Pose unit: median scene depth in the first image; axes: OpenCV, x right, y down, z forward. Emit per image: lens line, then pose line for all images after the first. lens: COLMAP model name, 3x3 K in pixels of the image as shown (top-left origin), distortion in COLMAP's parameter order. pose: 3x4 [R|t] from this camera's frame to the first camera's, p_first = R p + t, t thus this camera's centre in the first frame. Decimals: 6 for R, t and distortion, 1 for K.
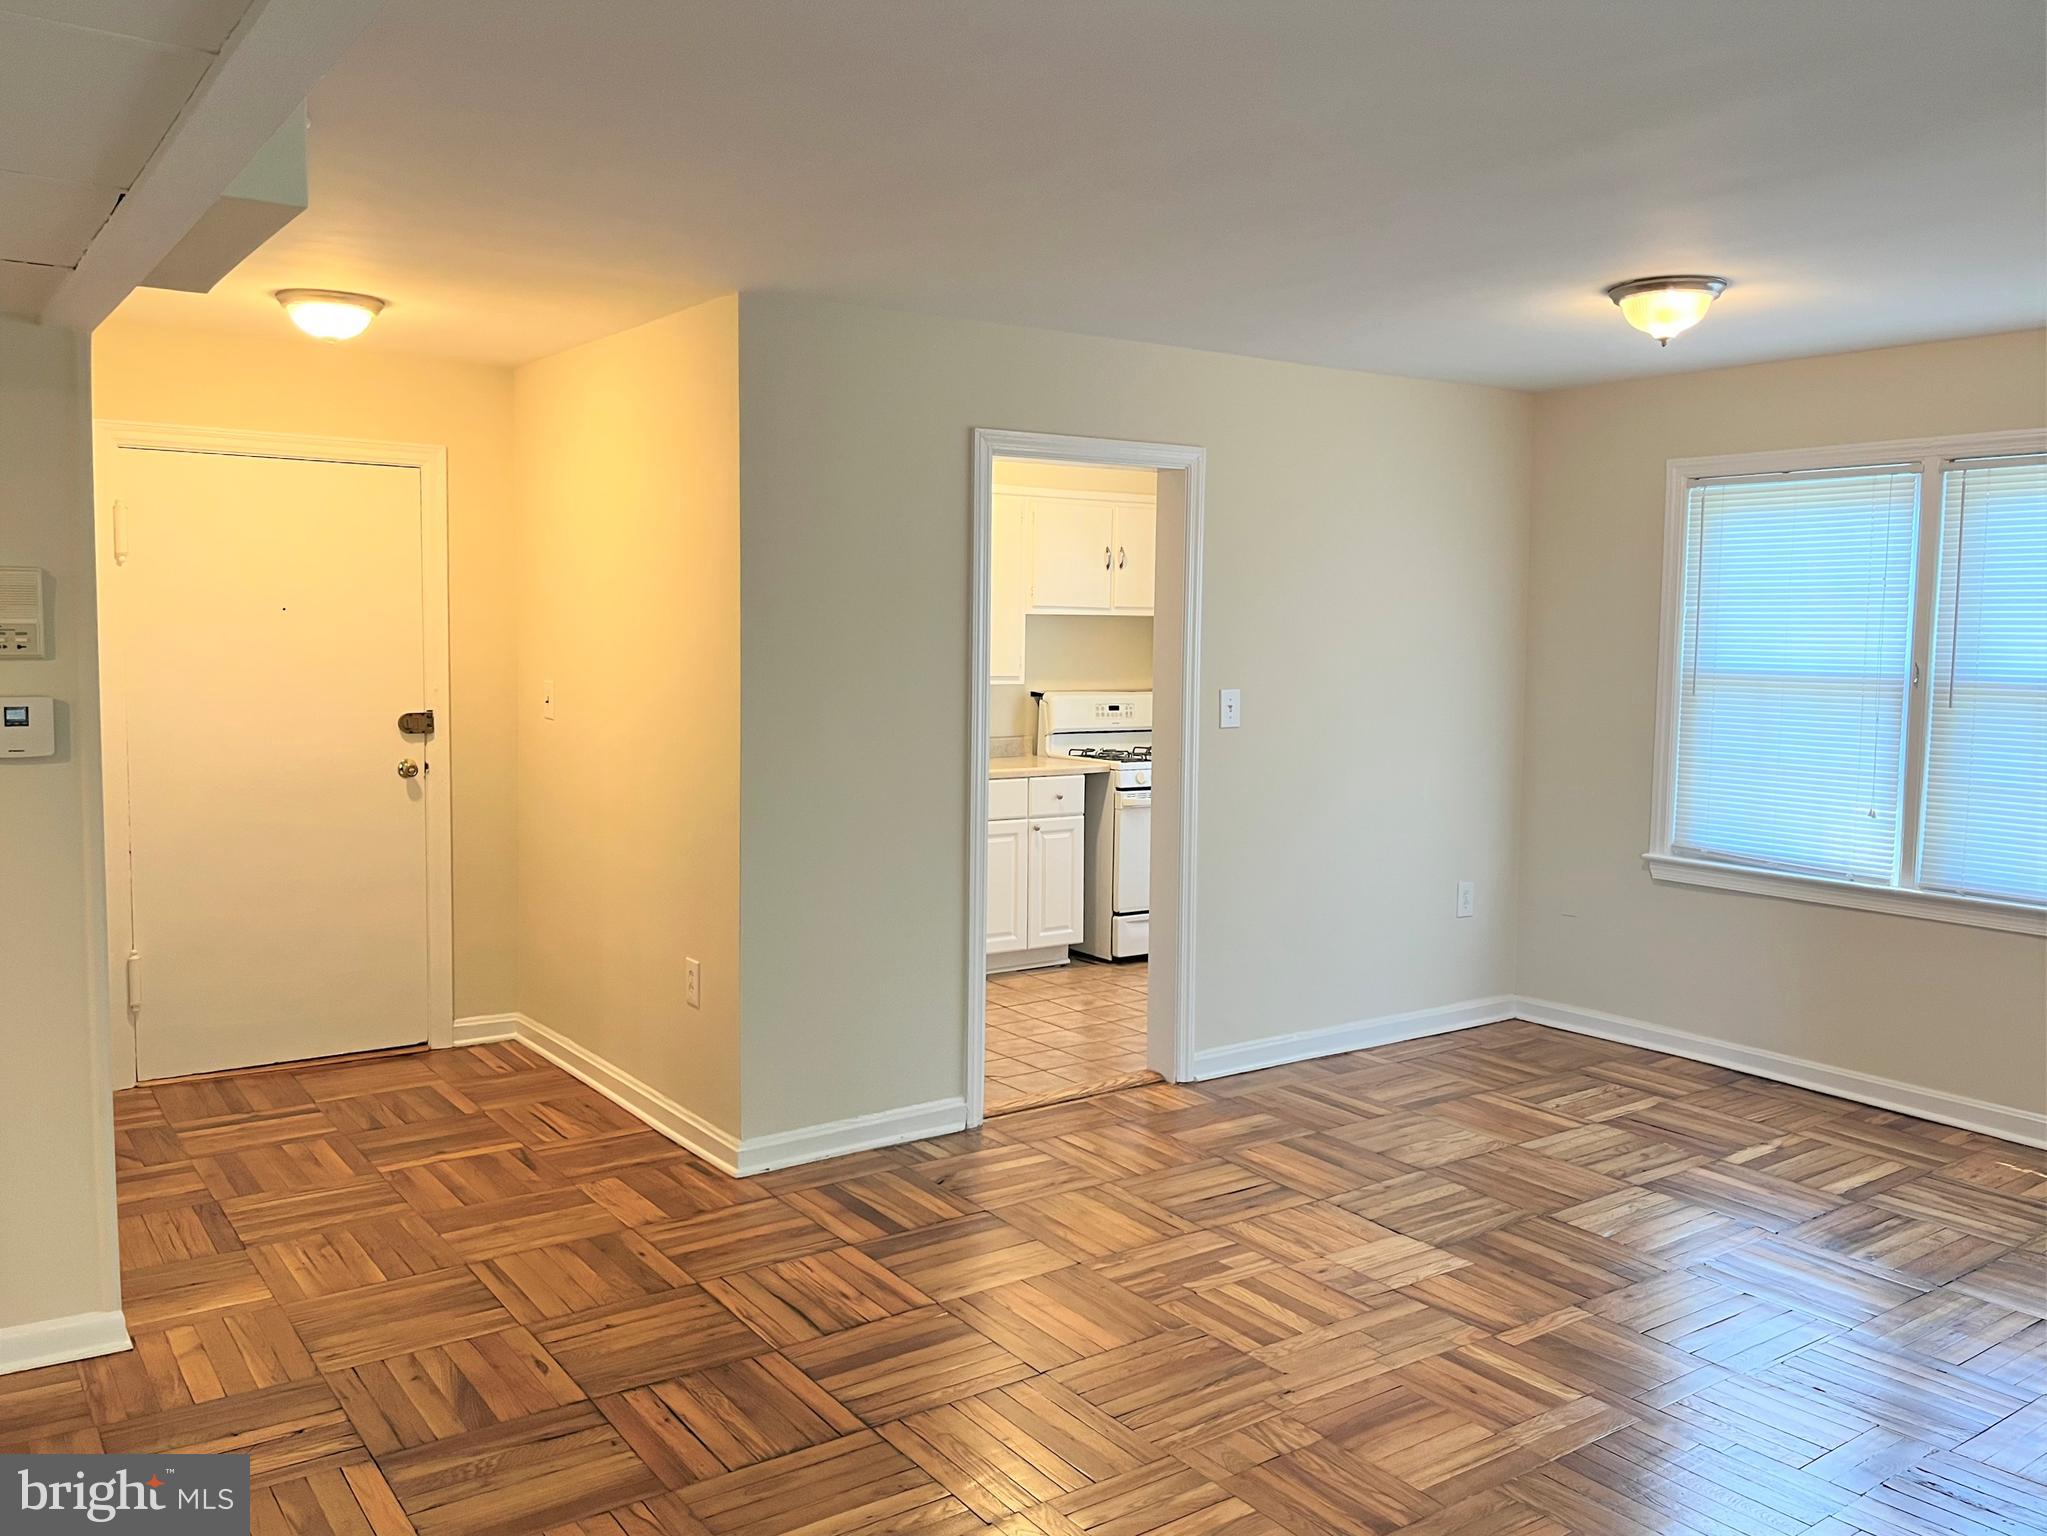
lens RADIAL K [[1573.5, 0, 1023.5], [0, 1573.5, 768.0], [0, 0, 1]] dist [0.058504, 0.004339]
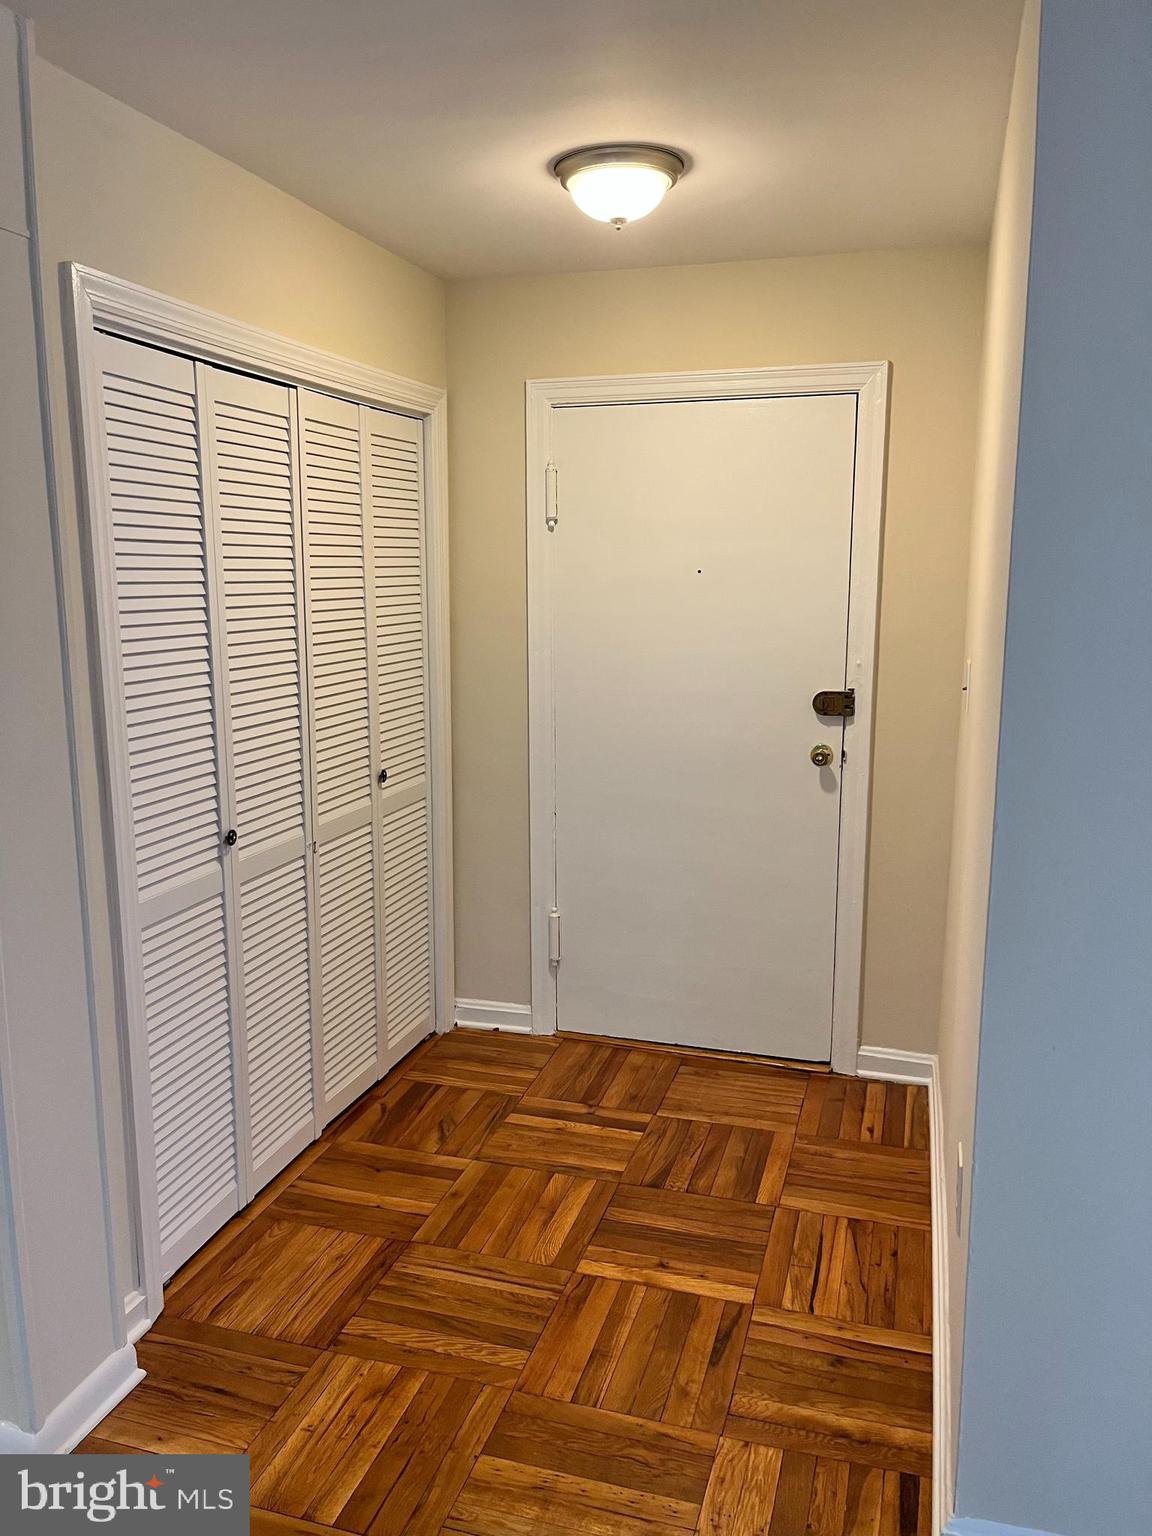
lens RADIAL K [[1180.7, 0, 576.0], [0, 1180.7, 768.0], [0, 0, 1]] dist [0.058504, 0.004339]
pose [[0.615097, 0.123786, -0.778674, 0.032546], [-0.061256, 0.992116, 0.109329, -0.054538], [0.786068, -0.019550, 0.617830, 0.492636]]
